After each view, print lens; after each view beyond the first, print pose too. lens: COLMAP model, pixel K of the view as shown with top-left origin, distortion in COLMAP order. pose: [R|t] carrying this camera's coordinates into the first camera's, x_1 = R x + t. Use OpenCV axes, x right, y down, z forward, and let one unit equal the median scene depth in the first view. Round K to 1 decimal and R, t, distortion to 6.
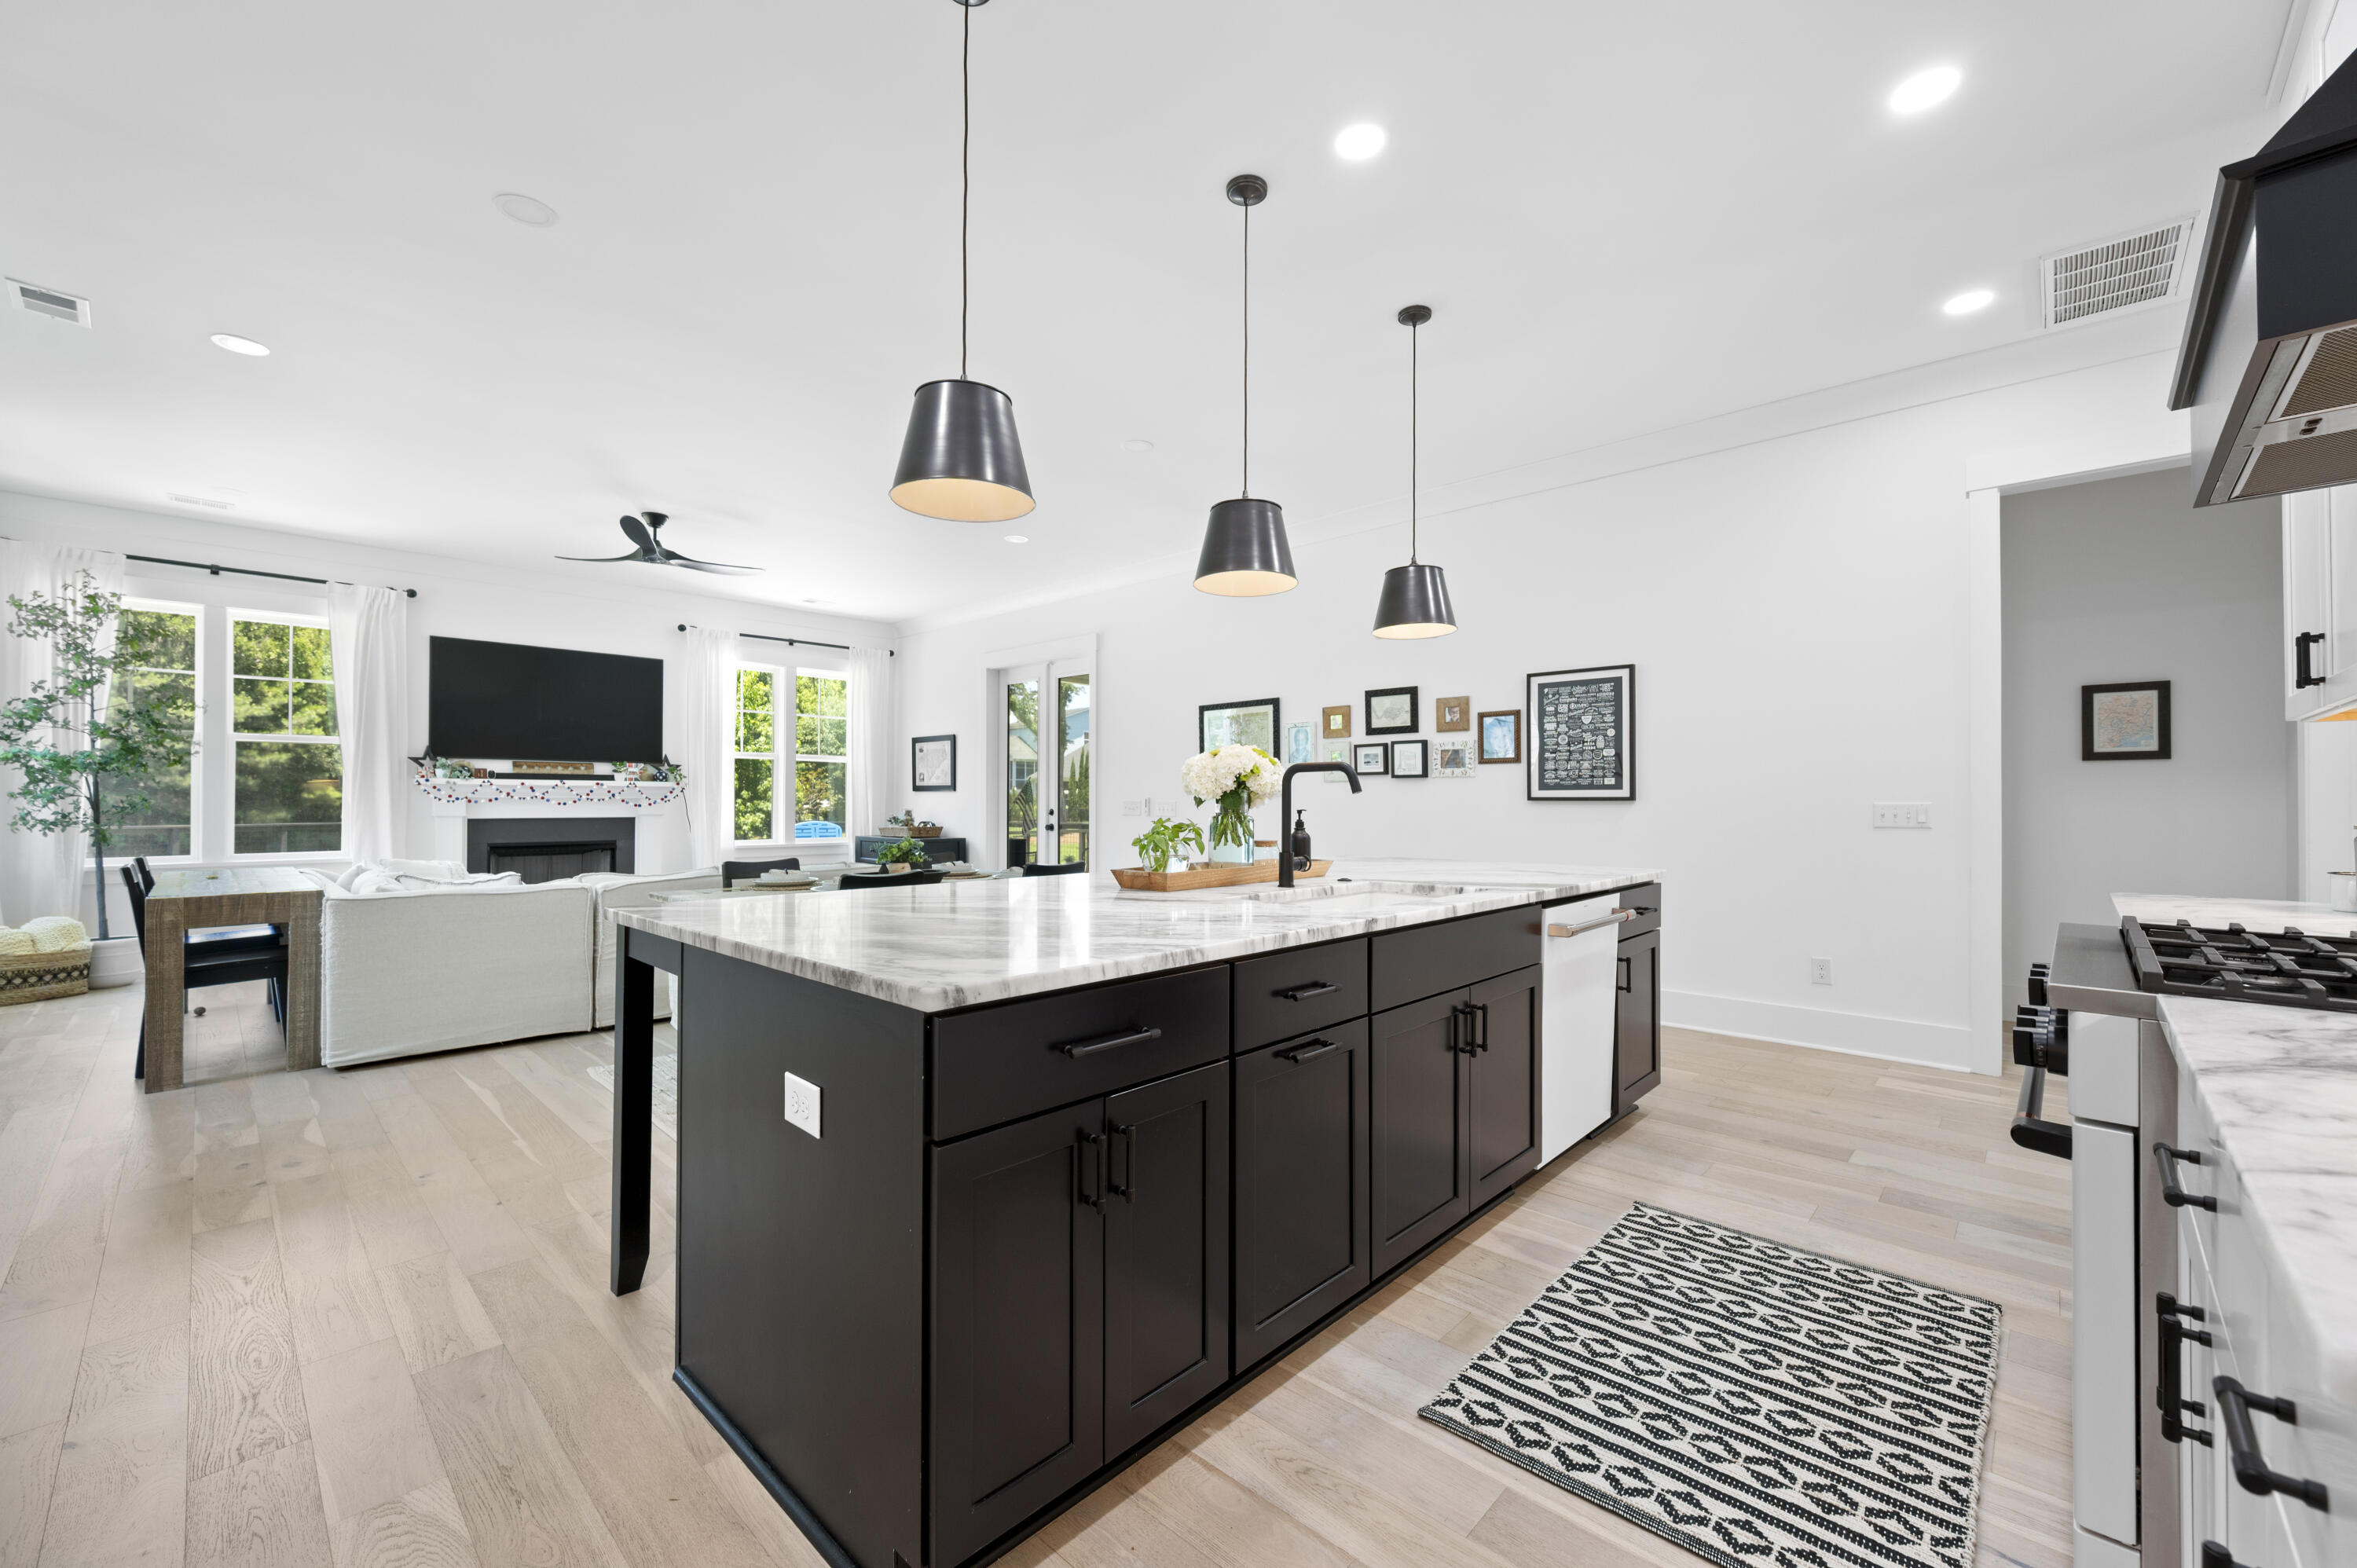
lens RADIAL K [[926.9, 0, 1173.0], [0, 926.9, 785.5], [0, 0, 1]] dist [0.000202, 0.000346]
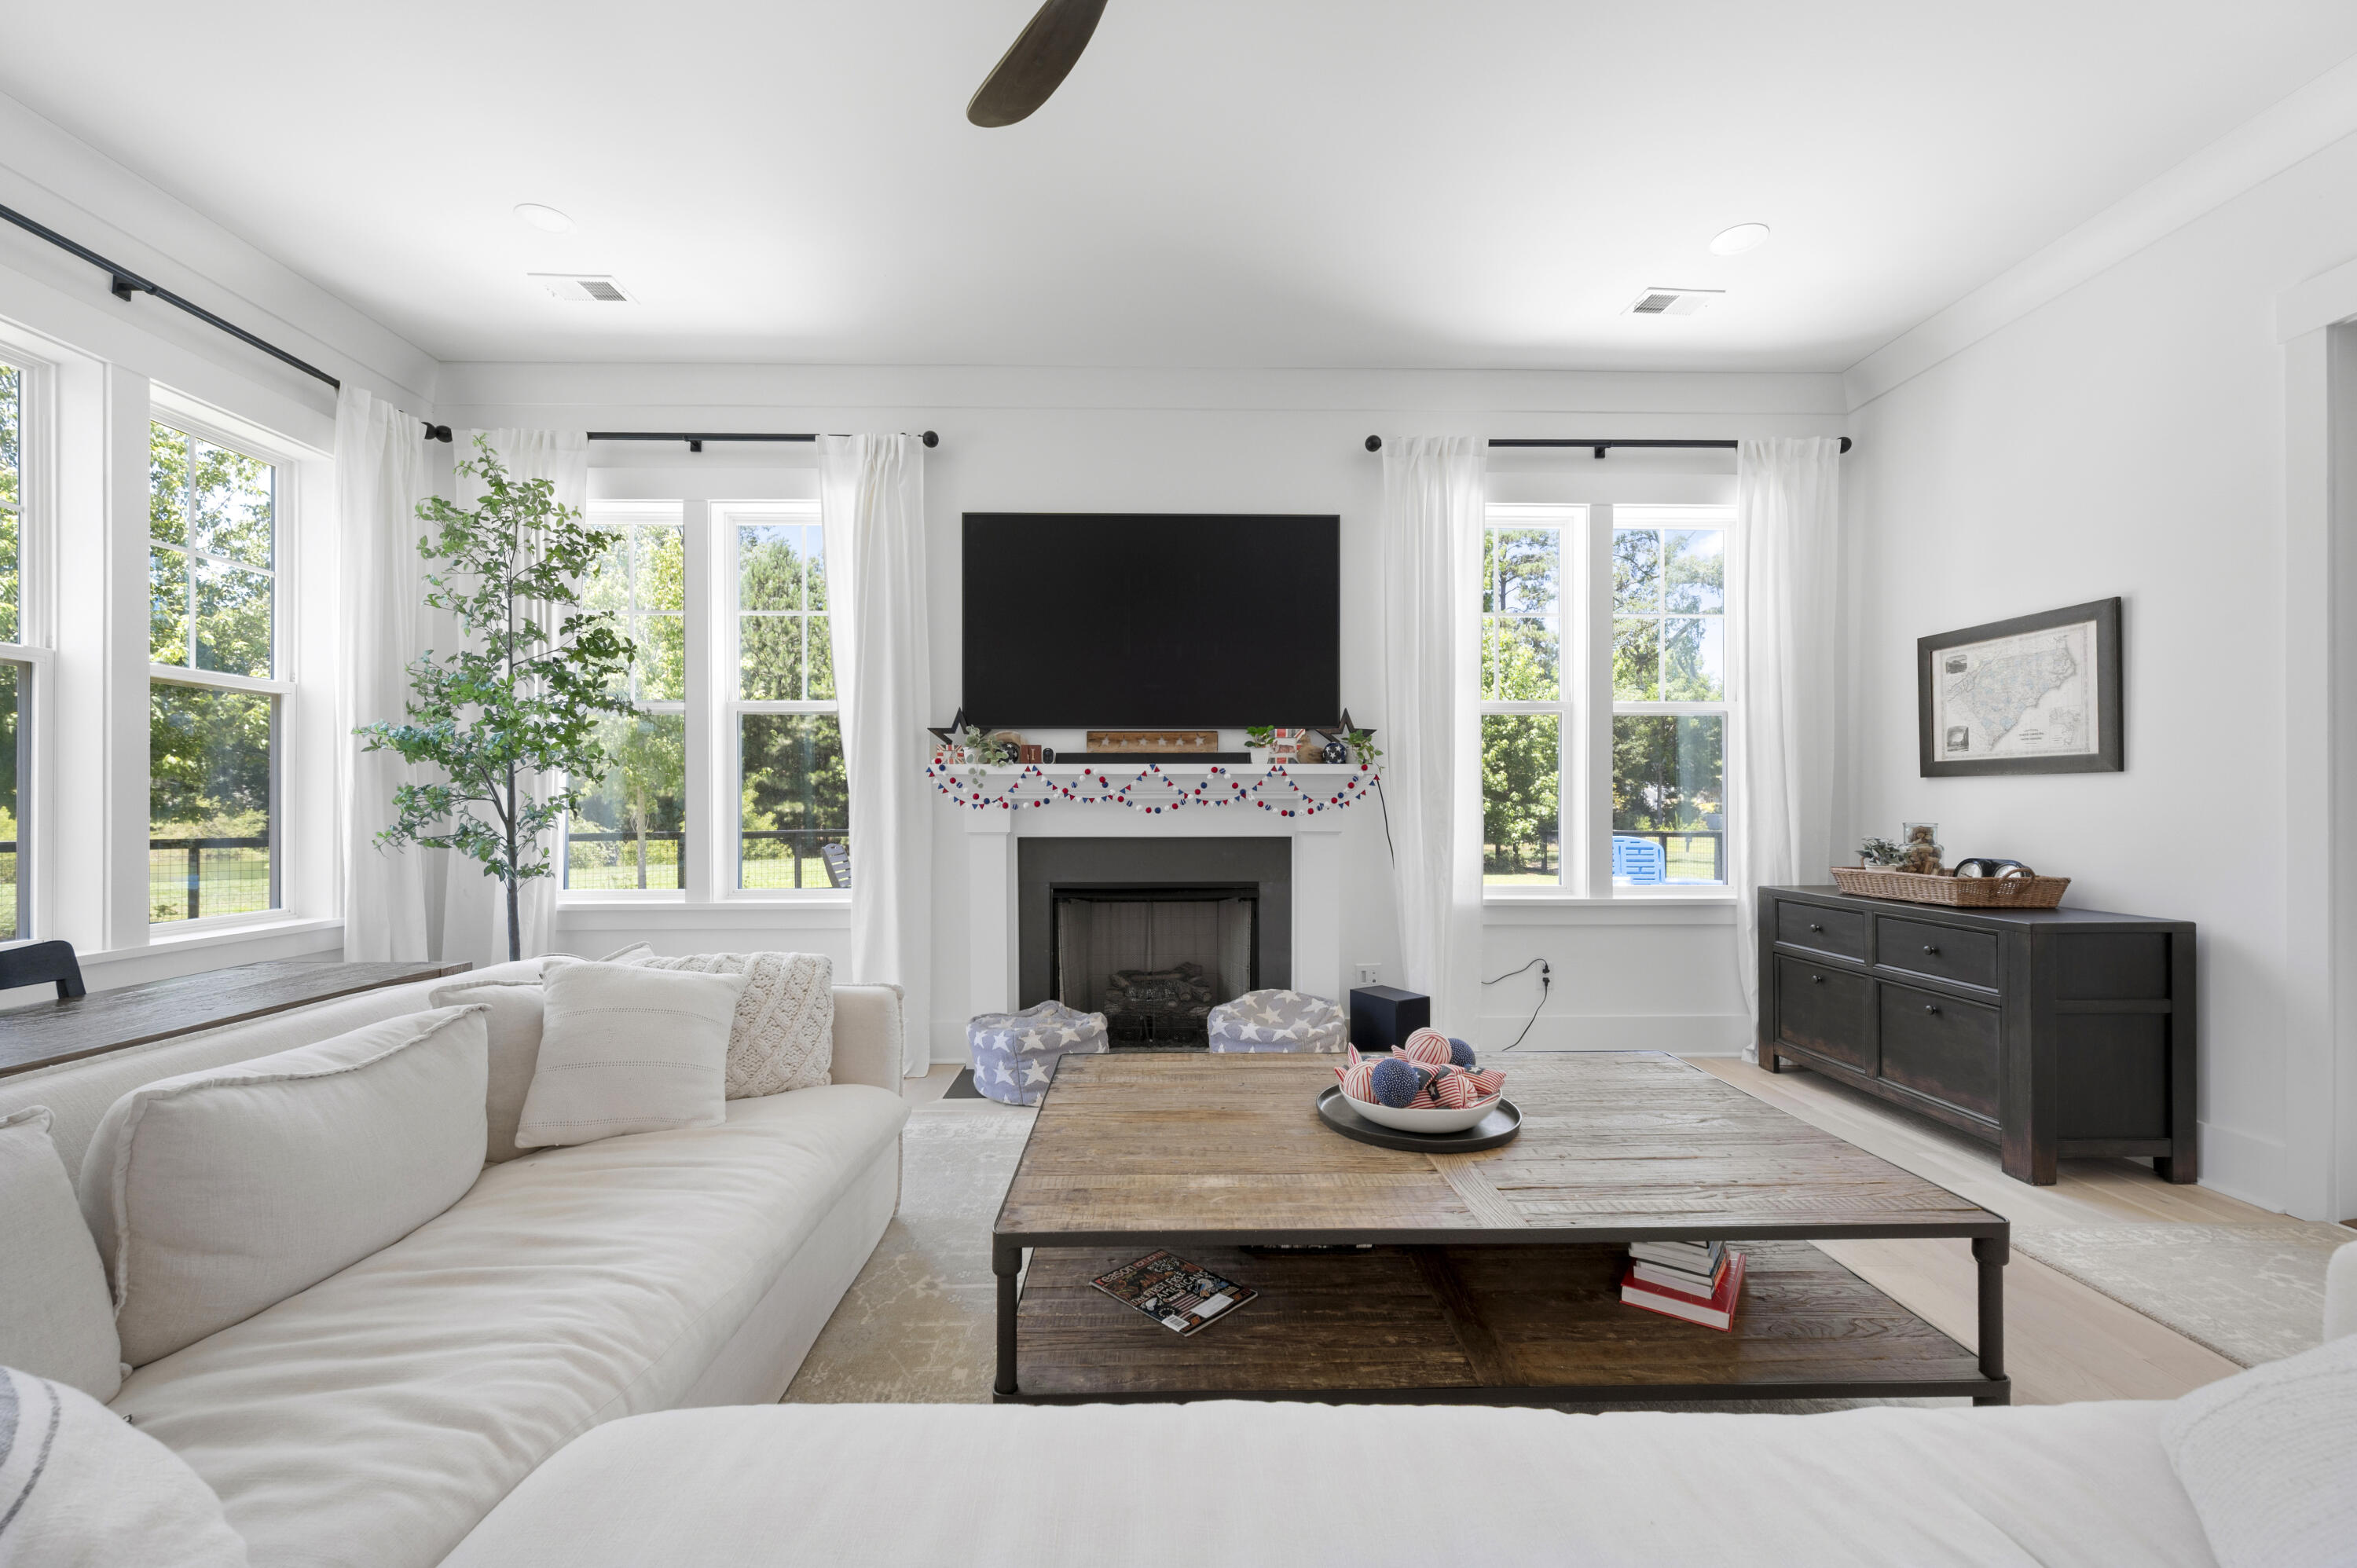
lens RADIAL K [[937.9, 0, 1175.8], [0, 937.9, 803.1], [0, 0, 1]] dist [0.001582, 0.000167]
pose [[0.709524, -0.002952, -0.704675, -0.319439], [0.014831, 0.999832, 0.010744, 0.011567], [0.704526, -0.018075, 0.709448, 0.712064]]
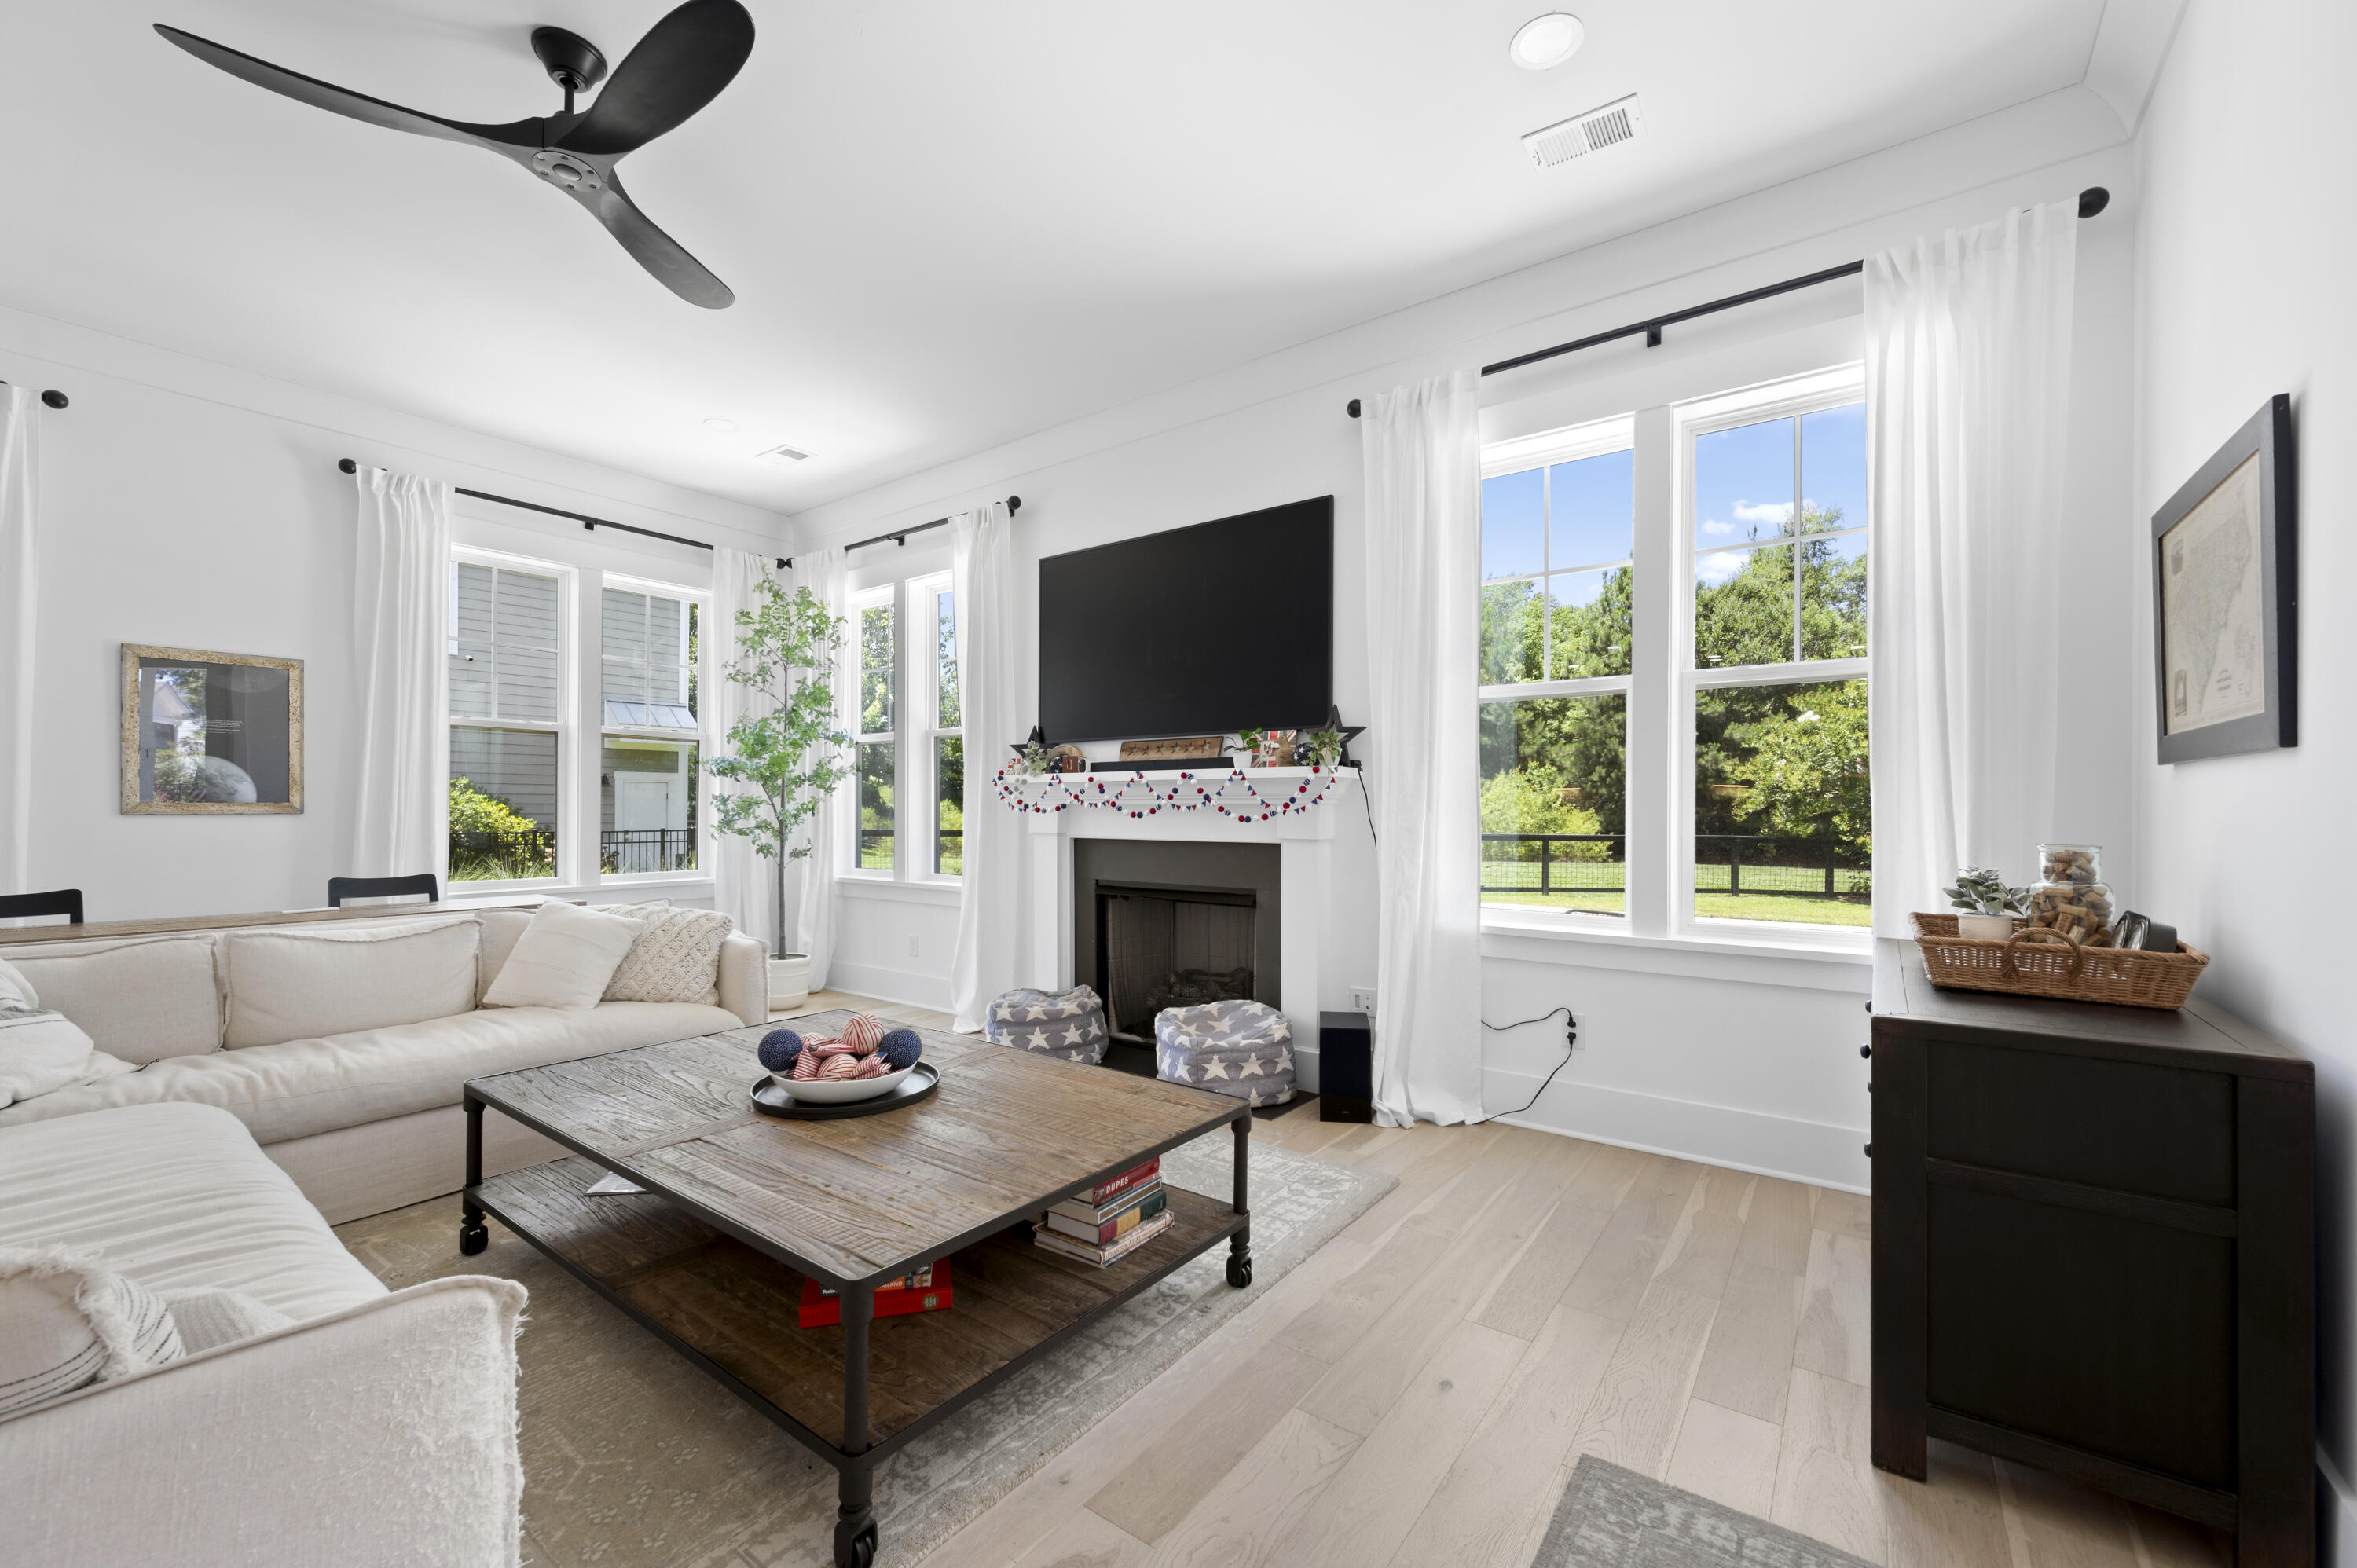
lens RADIAL K [[937.9, 0, 1175.8], [0, 937.9, 803.1], [0, 0, 1]] dist [0.001582, 0.000167]
pose [[0.126403, -0.007645, -0.991950, -0.131399], [0.015044, 0.999870, -0.005789, 0.018180], [0.991865, -0.014191, 0.126502, 1.052660]]
